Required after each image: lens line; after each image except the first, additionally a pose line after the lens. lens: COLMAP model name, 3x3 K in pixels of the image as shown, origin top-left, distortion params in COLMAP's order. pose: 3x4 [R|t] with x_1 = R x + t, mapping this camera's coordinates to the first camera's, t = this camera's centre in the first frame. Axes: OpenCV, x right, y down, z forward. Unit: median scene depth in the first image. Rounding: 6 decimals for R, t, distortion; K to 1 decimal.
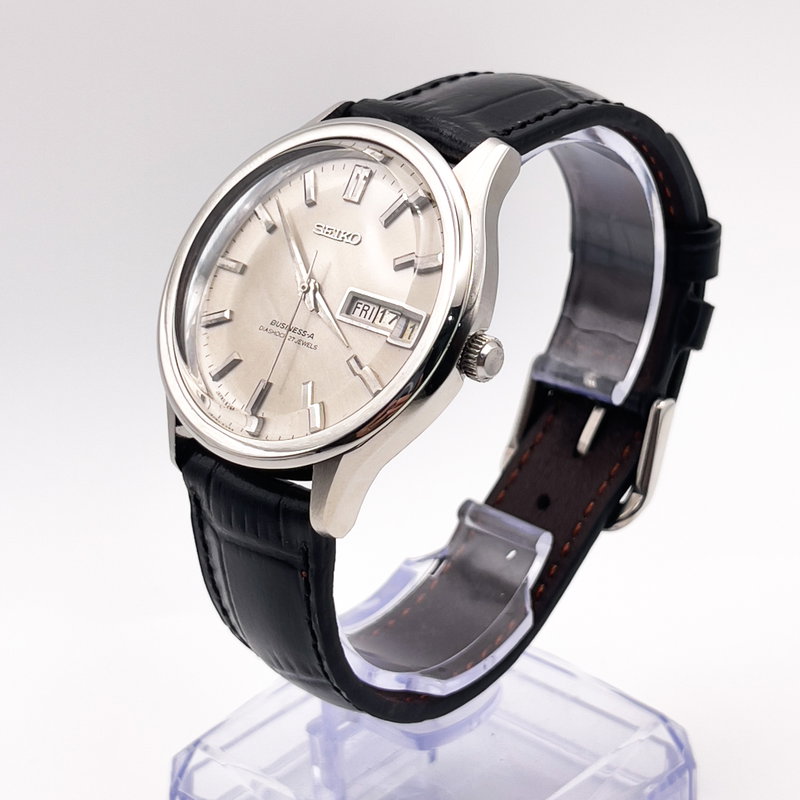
lens RADIAL K [[1823.8, 0, 400.0], [0, 1823.8, 400.0], [0, 0, 1]] dist [-0.006068, 0.101185]
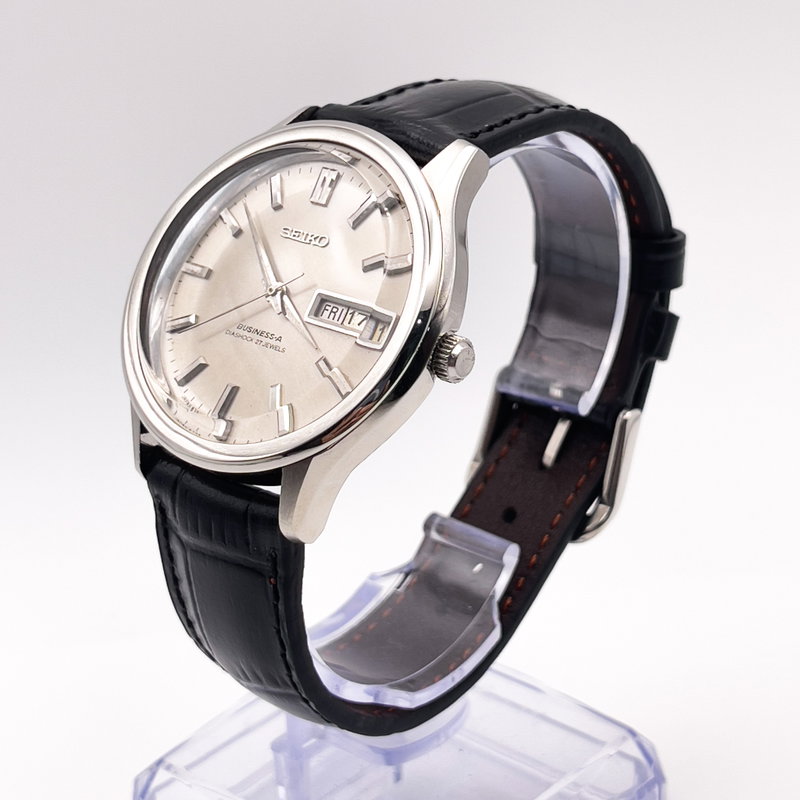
lens RADIAL K [[1823.8, 0, 400.0], [0, 1823.8, 400.0], [0, 0, 1]] dist [-0.006068, 0.101185]
pose [[0.999541, -0.005245, 0.029840, -0.011827], [0.006021, 0.999645, -0.025972, 0.022134], [-0.029693, 0.026139, 0.999217, 0.010916]]
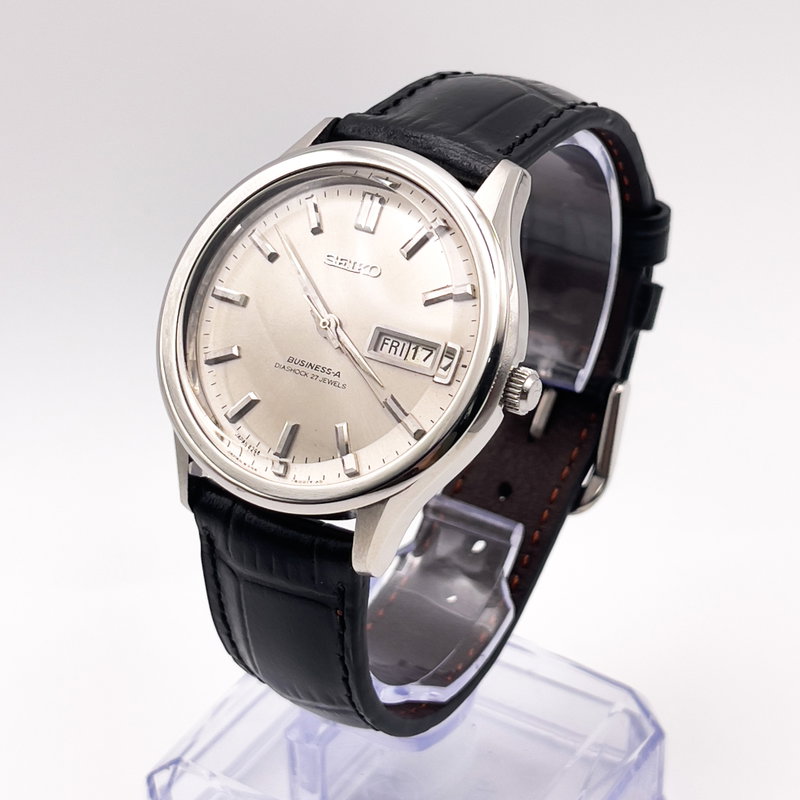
lens RADIAL K [[1823.8, 0, 400.0], [0, 1823.8, 400.0], [0, 0, 1]] dist [-0.006068, 0.101185]
pose [[0.983970, -0.067264, 0.165165, -0.163870], [0.054318, 0.995176, 0.081694, -0.091457], [-0.169863, -0.071413, 0.982877, 0.030898]]
